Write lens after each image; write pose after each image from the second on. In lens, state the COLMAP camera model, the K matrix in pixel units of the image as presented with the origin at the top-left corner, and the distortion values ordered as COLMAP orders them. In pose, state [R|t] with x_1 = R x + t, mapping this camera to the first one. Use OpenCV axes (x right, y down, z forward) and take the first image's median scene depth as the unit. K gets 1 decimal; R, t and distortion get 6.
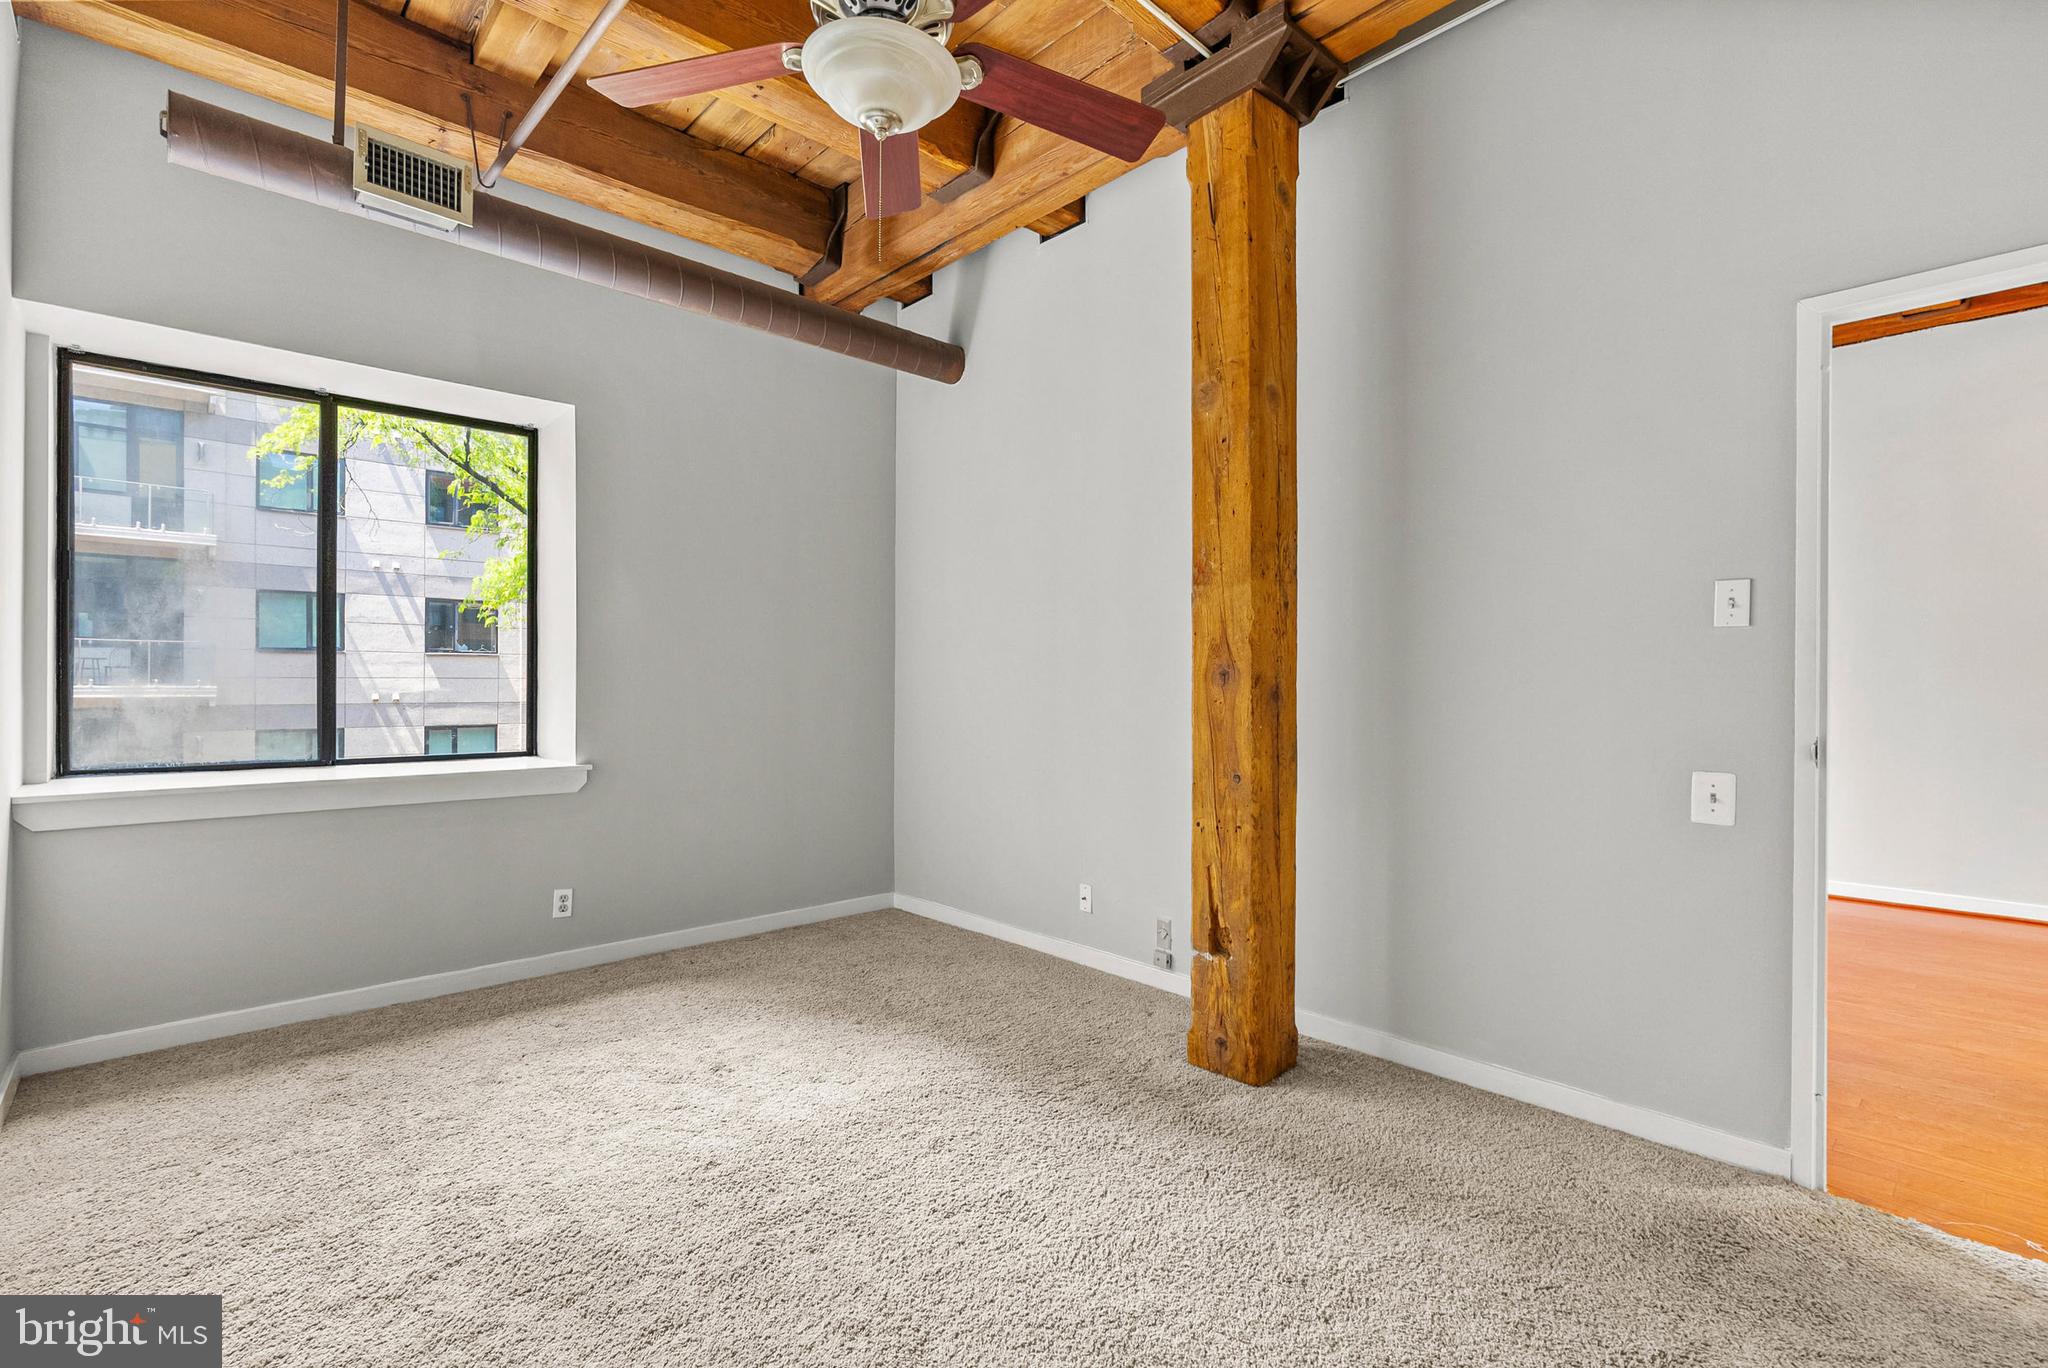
lens RADIAL K [[974.6, 0, 1014.3], [0, 974.6, 689.8], [0, 0, 1]] dist [-0.002642, -0.000074]
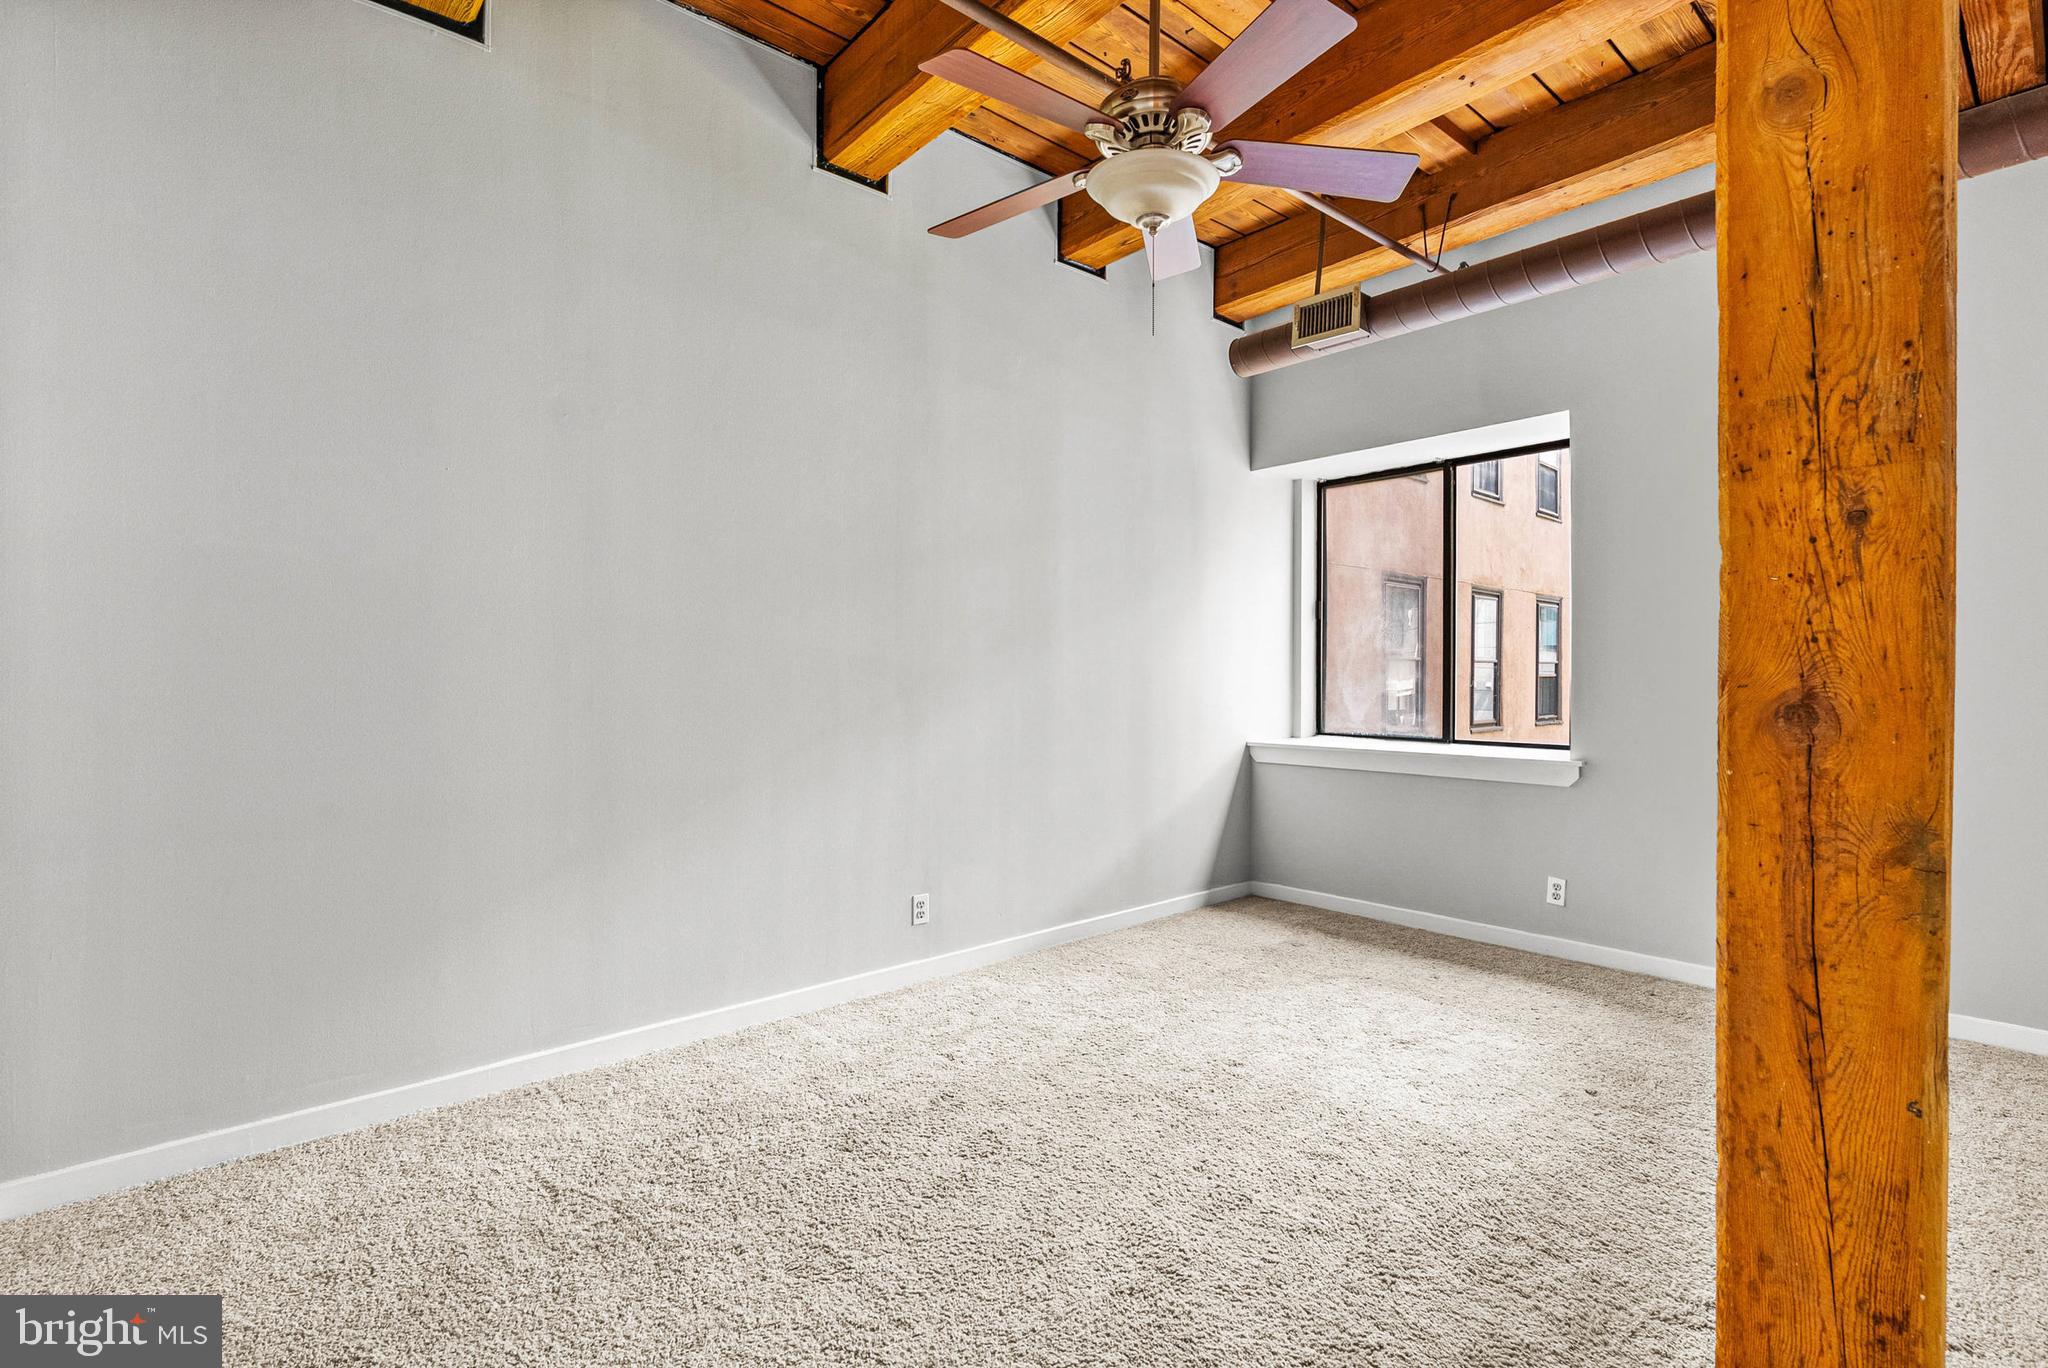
lens RADIAL K [[923.9, 0, 1031.3], [0, 923.9, 689.3], [0, 0, 1]] dist [-0.007971, 0.001280]
pose [[-0.031488, 0.012031, -0.999432, 0.707154], [-0.003973, 0.999918, 0.012163, -0.009621], [0.999496, 0.004354, -0.031438, 0.611458]]
